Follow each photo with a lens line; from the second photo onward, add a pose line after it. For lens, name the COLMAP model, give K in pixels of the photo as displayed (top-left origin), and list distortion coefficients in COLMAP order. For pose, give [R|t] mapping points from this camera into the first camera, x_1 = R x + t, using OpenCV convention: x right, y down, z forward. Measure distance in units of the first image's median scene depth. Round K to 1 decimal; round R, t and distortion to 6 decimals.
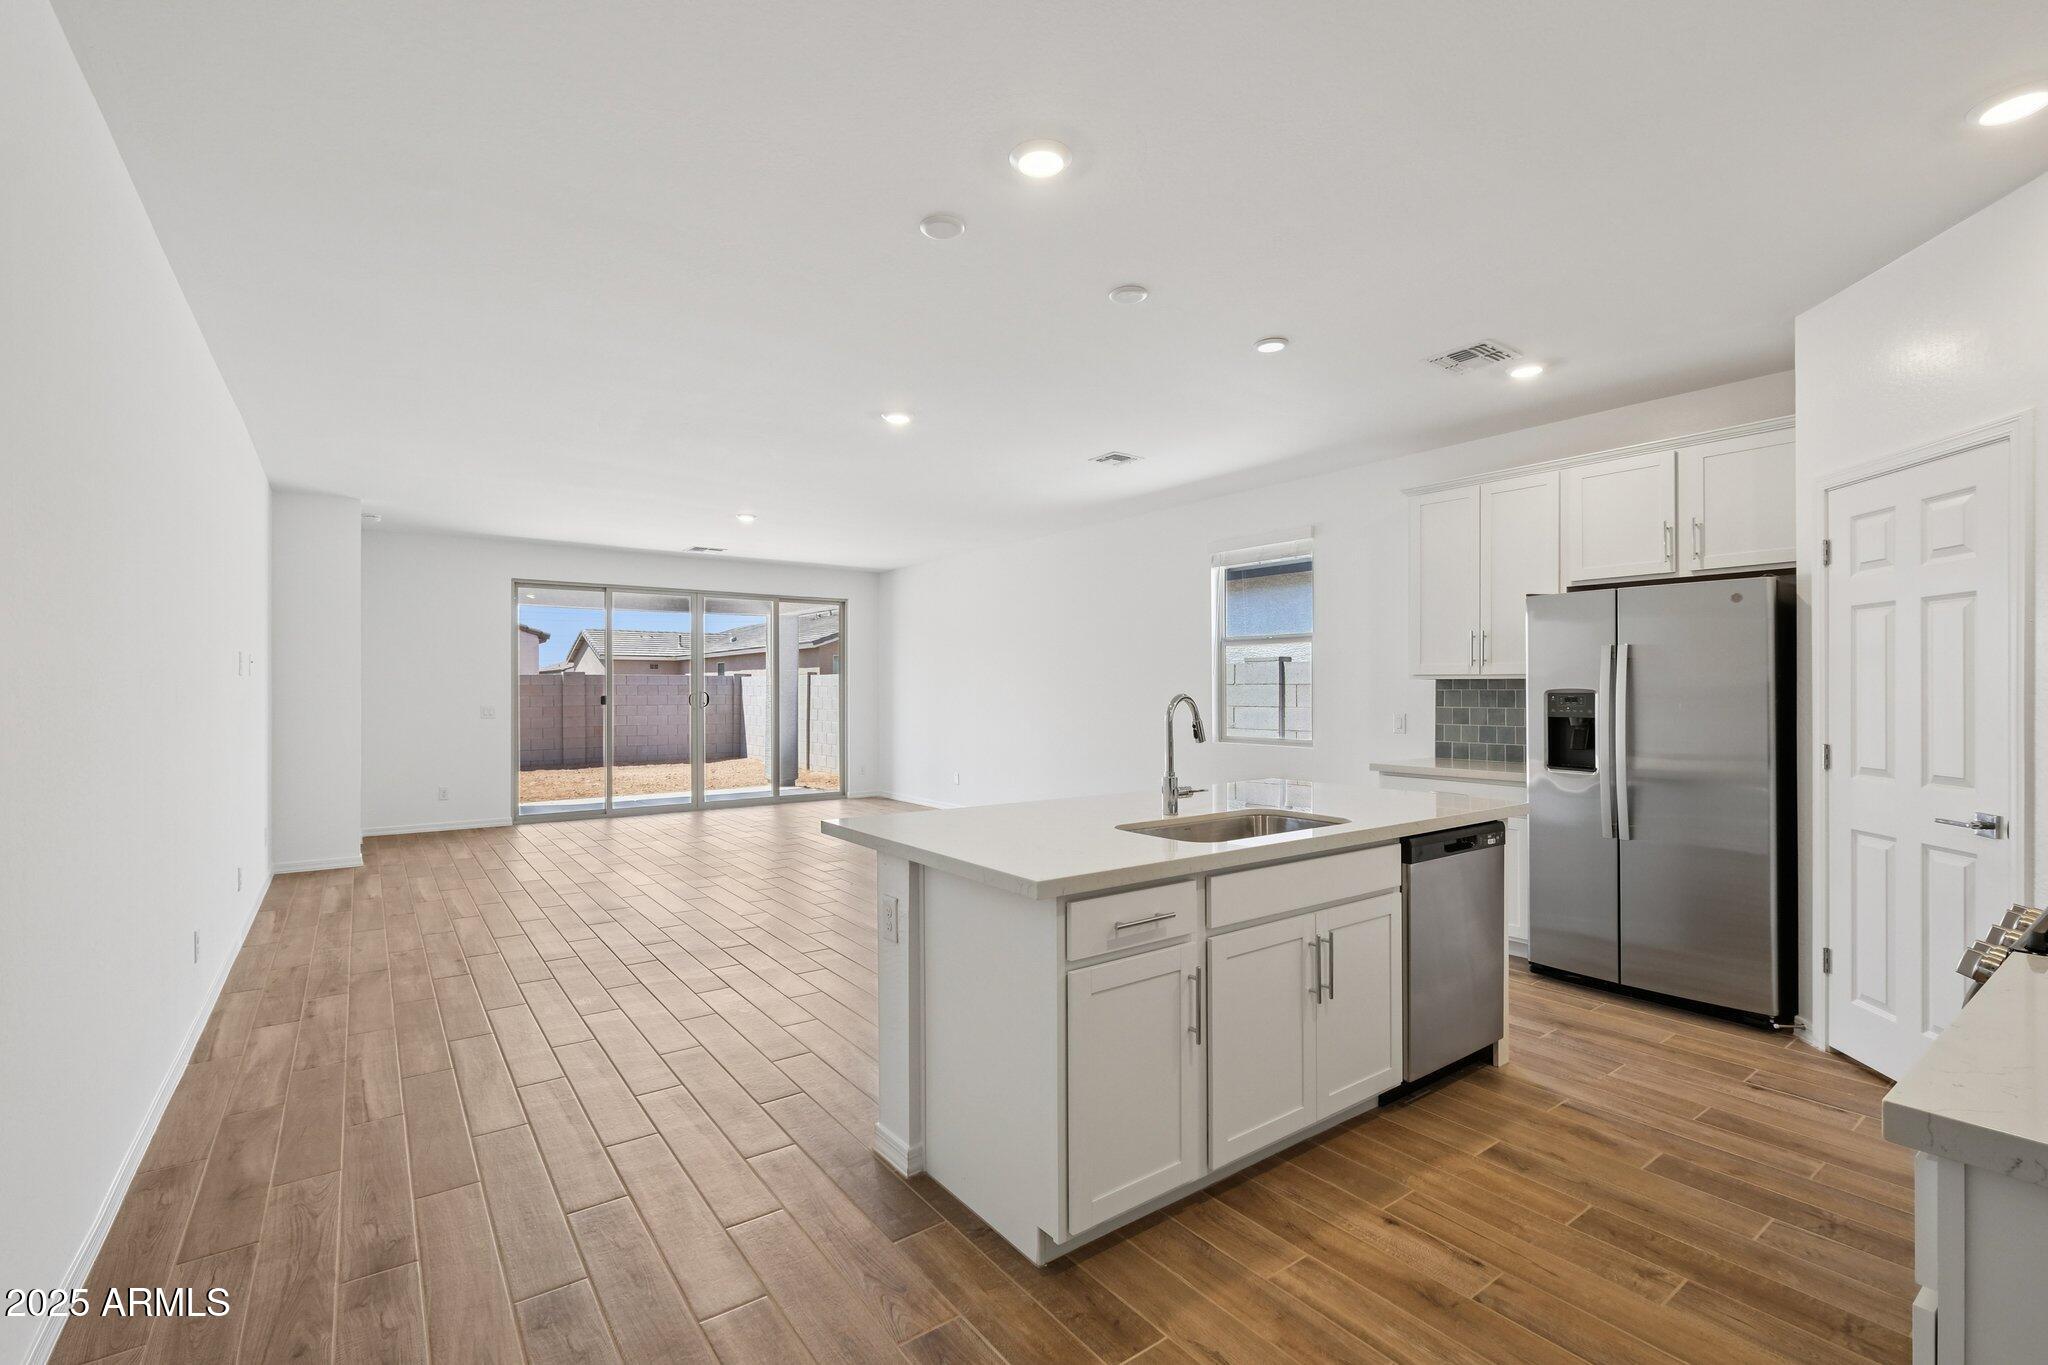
lens RADIAL K [[900.9, 0, 1024.0], [0, 900.9, 682.5], [0, 0, 1]] dist [-0.000193, 0.000296]
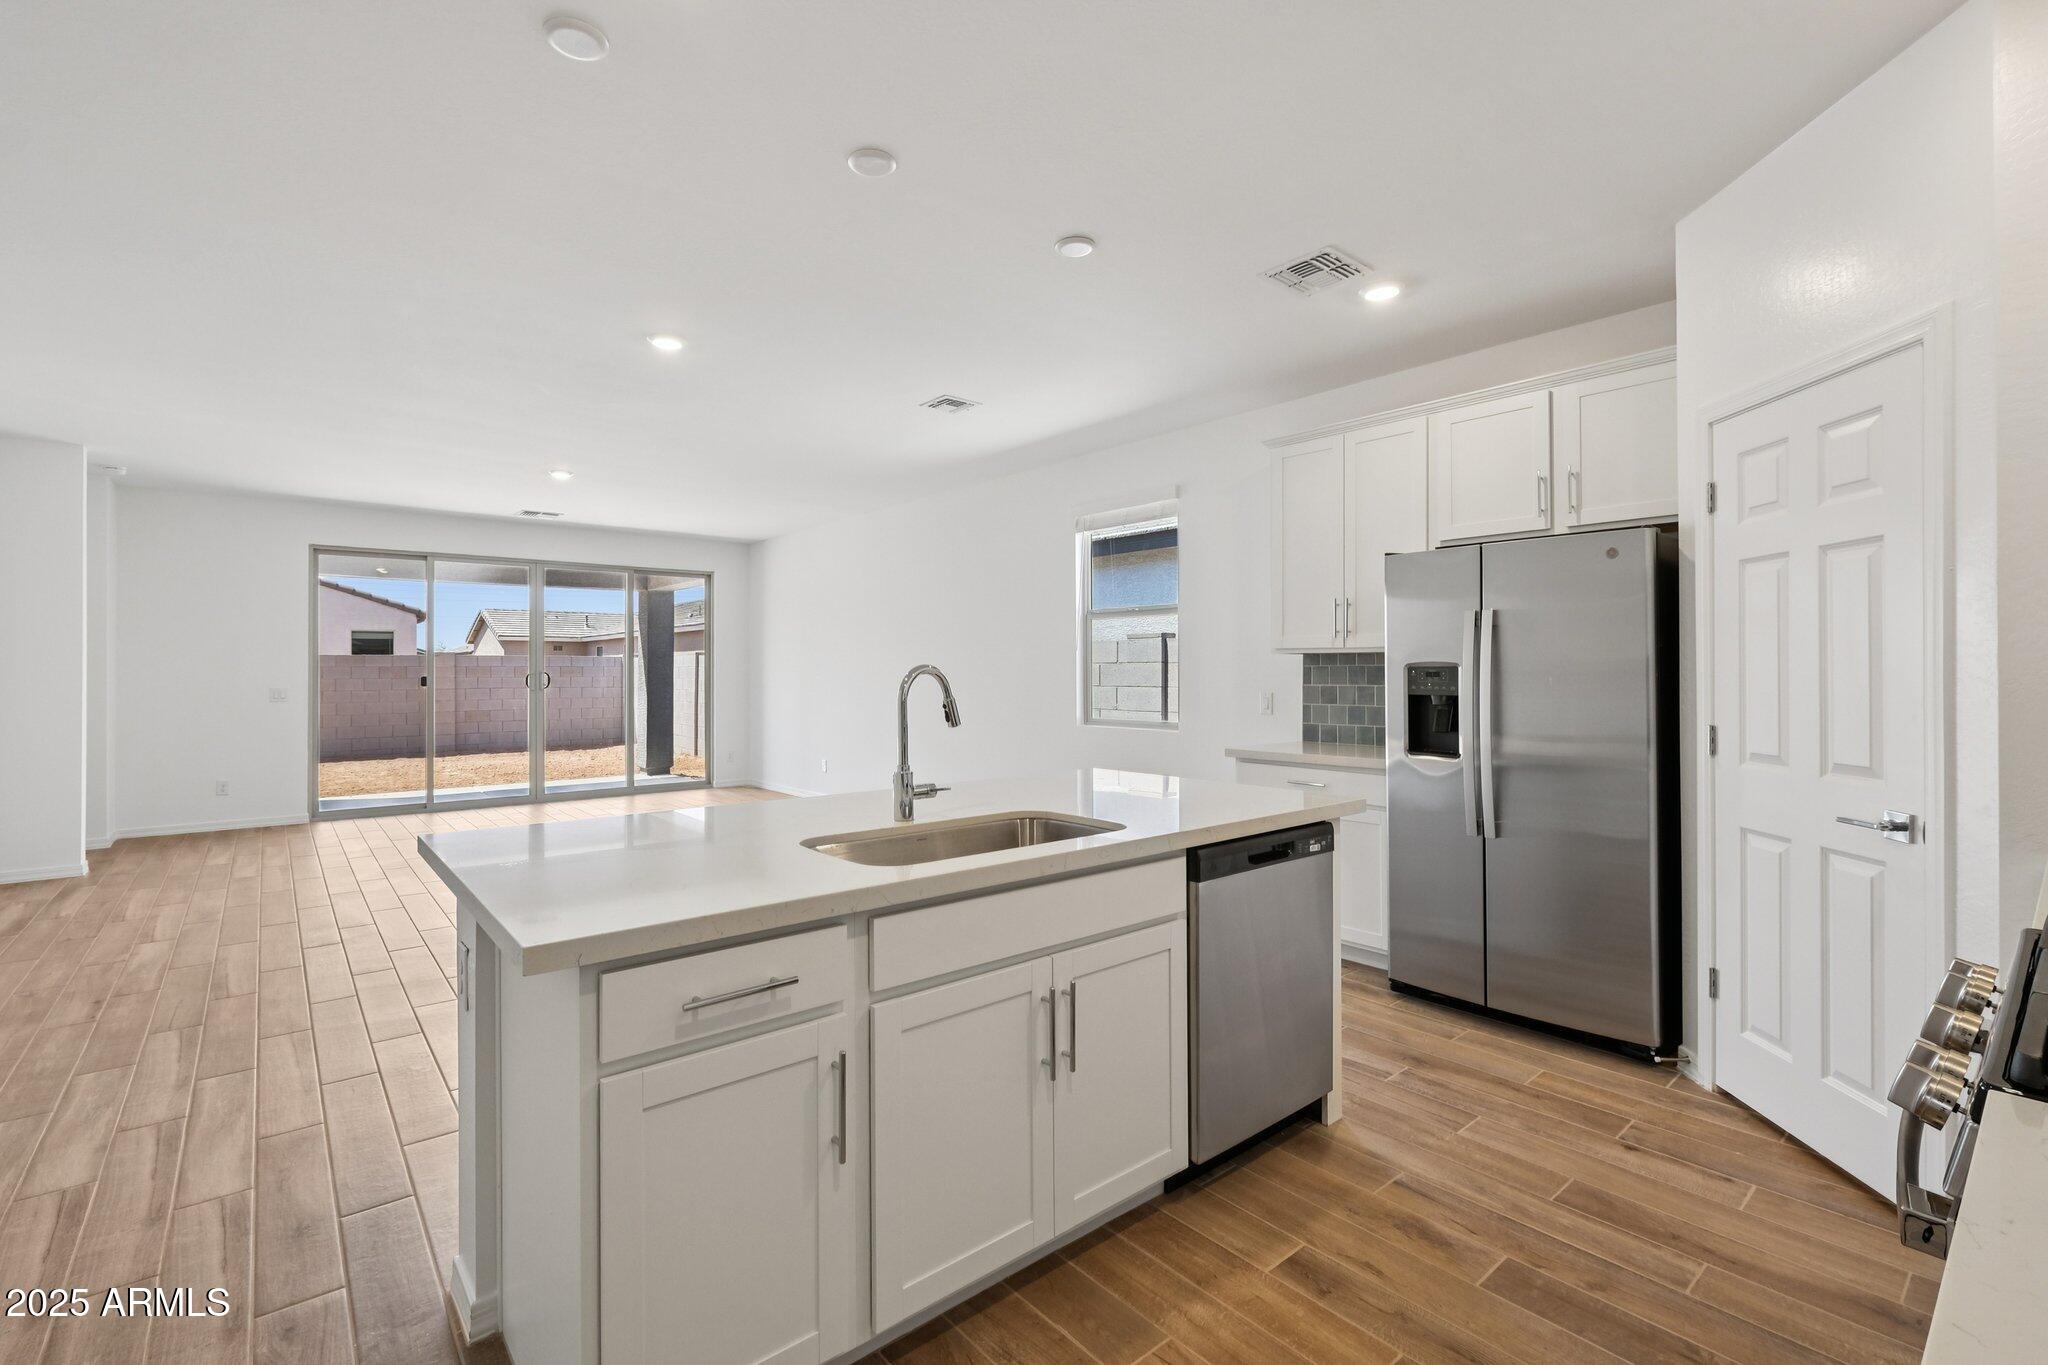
lens RADIAL K [[900.6, 0, 1016.5], [0, 900.6, 661.6], [0, 0, 1]] dist [0.000540, -0.000797]
pose [[0.998166, -0.000474, 0.060532, 0.190769], [0.000743, 0.999990, -0.004424, 0.012334], [-0.060529, 0.004461, 0.998156, 0.198694]]
